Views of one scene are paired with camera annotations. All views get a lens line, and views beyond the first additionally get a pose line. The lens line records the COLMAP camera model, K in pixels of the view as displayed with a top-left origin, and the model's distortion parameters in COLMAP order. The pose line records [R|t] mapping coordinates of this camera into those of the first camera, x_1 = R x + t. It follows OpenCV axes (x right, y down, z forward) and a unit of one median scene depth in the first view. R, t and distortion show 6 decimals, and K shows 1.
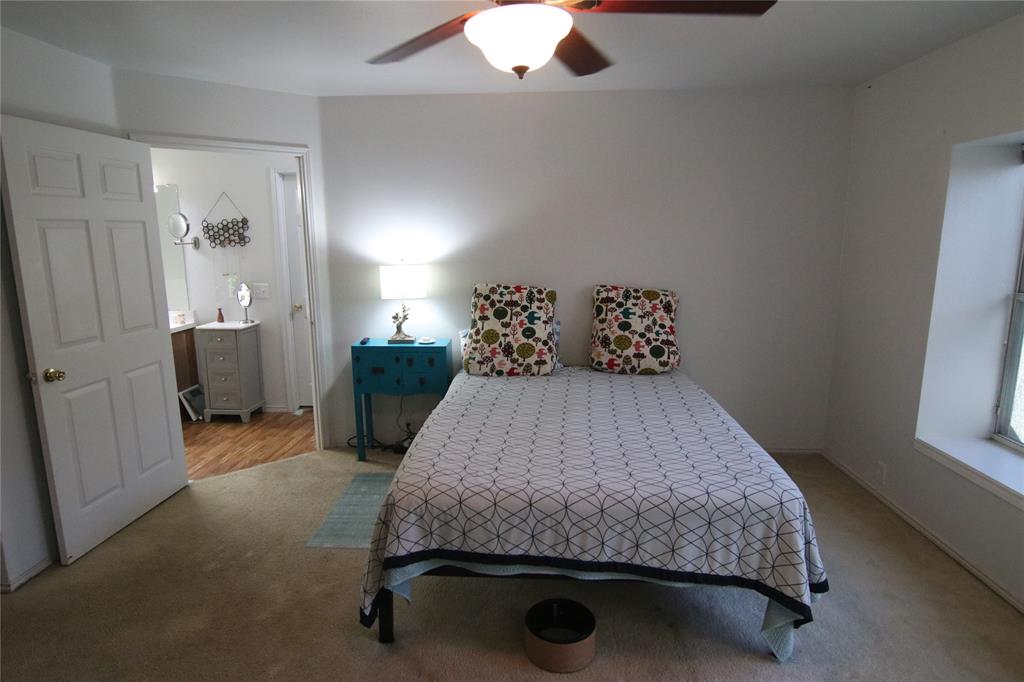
lens RADIAL K [[587.0, 0, 511.9], [0, 587.0, 340.0], [0, 0, 1]] dist [-0.013944, -0.006976]
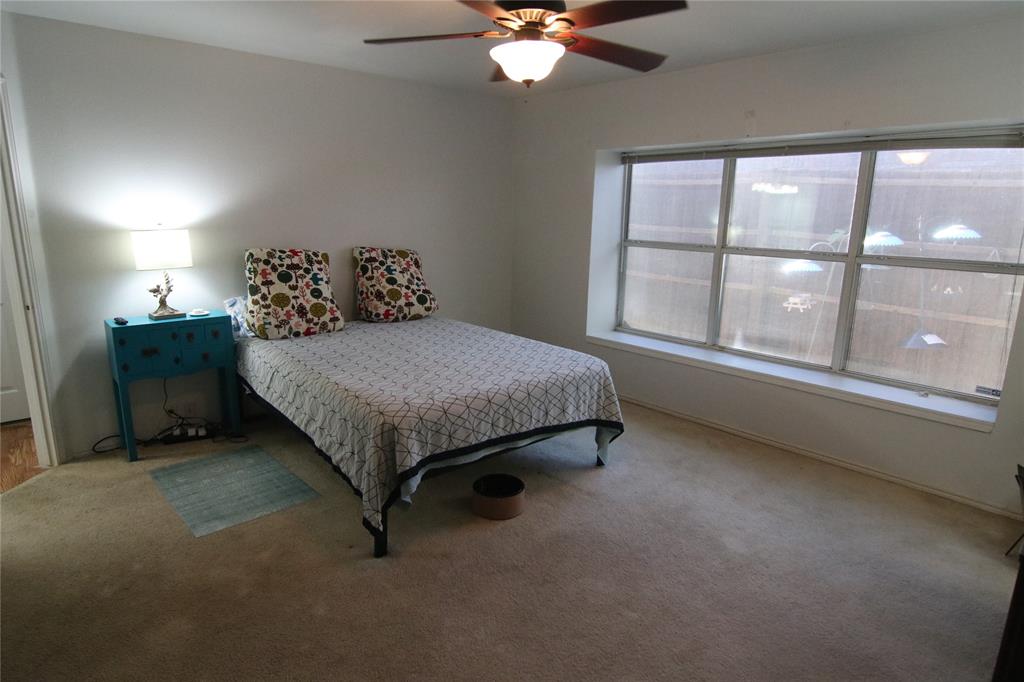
lens RADIAL K [[587.0, 0, 510.0], [0, 587.0, 342.8], [0, 0, 1]] dist [-0.013944, -0.006976]
pose [[0.704556, -0.139014, 0.695900, -0.478676], [0.105696, 0.990244, 0.090802, 0.017254], [-0.701733, 0.009579, 0.712375, 0.004437]]
